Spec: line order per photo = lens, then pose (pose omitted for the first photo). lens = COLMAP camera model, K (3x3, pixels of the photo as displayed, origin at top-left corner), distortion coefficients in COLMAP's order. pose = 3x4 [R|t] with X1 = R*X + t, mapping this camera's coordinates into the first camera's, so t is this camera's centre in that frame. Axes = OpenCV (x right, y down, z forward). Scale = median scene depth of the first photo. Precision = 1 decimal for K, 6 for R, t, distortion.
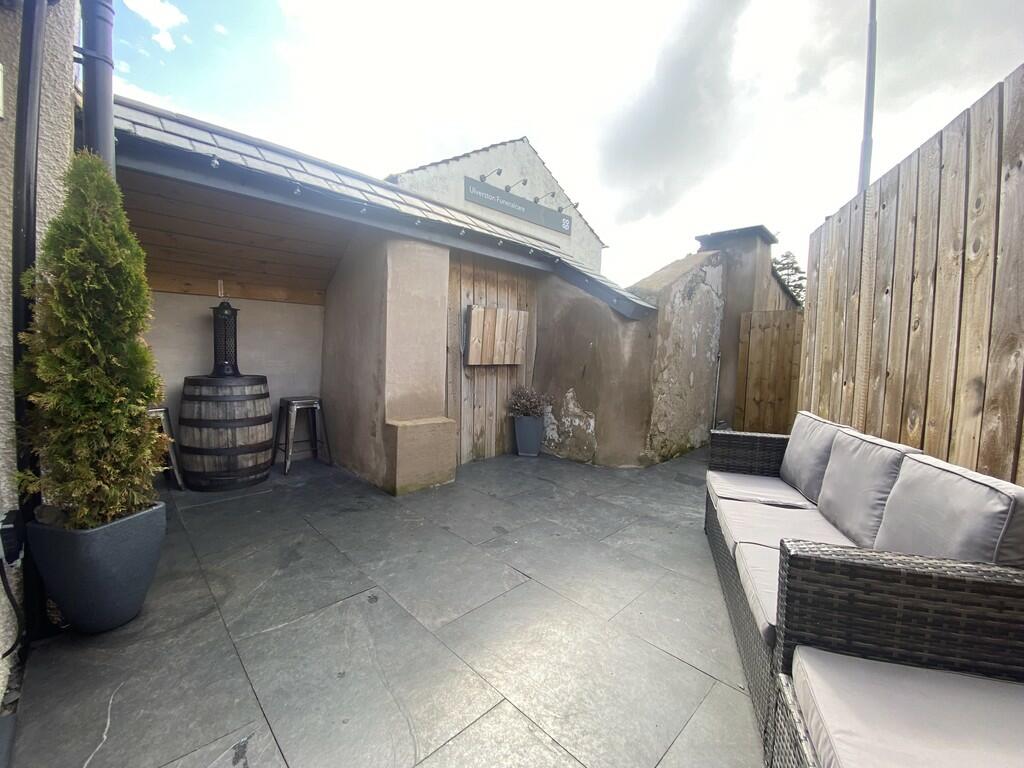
lens RADIAL K [[414.8, 0, 506.2], [0, 414.8, 382.7], [0, 0, 1]] dist [-0.000766, -0.000209]
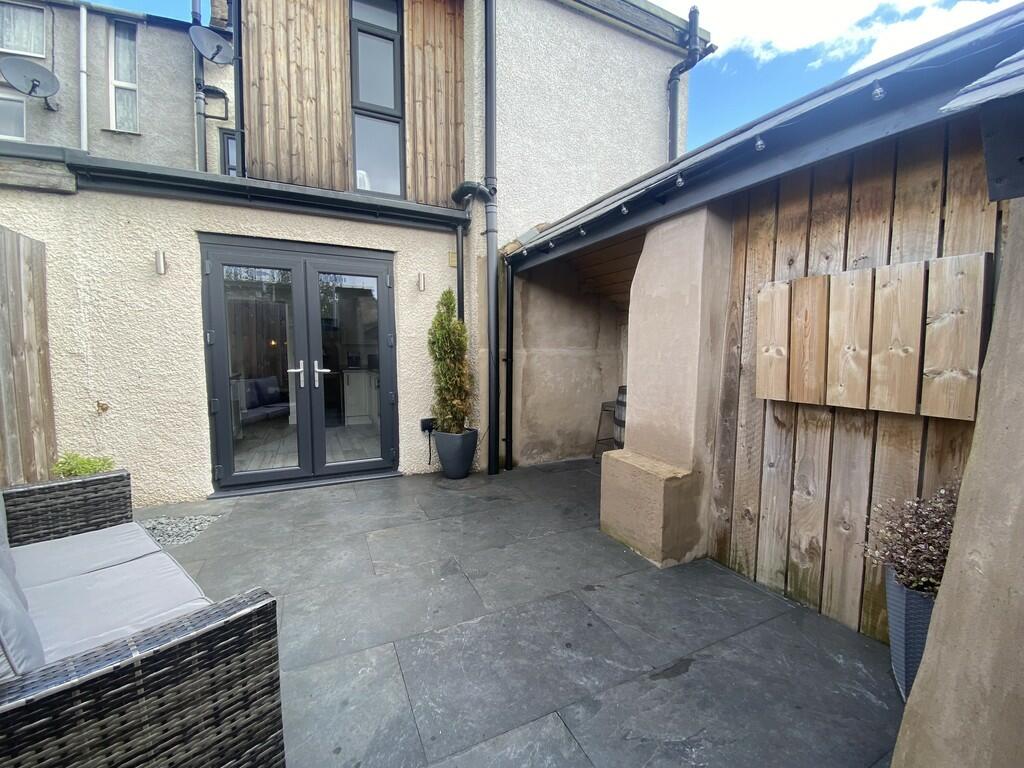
lens RADIAL K [[415.3, 0, 506.8], [0, 415.3, 381.4], [0, 0, 1]] dist [0.002565, 0.000015]
pose [[-0.331295, 0.058574, -0.941707, 0.564482], [-0.073517, 0.993434, 0.087654, -0.096855], [0.940659, 0.098271, -0.324814, 0.959086]]
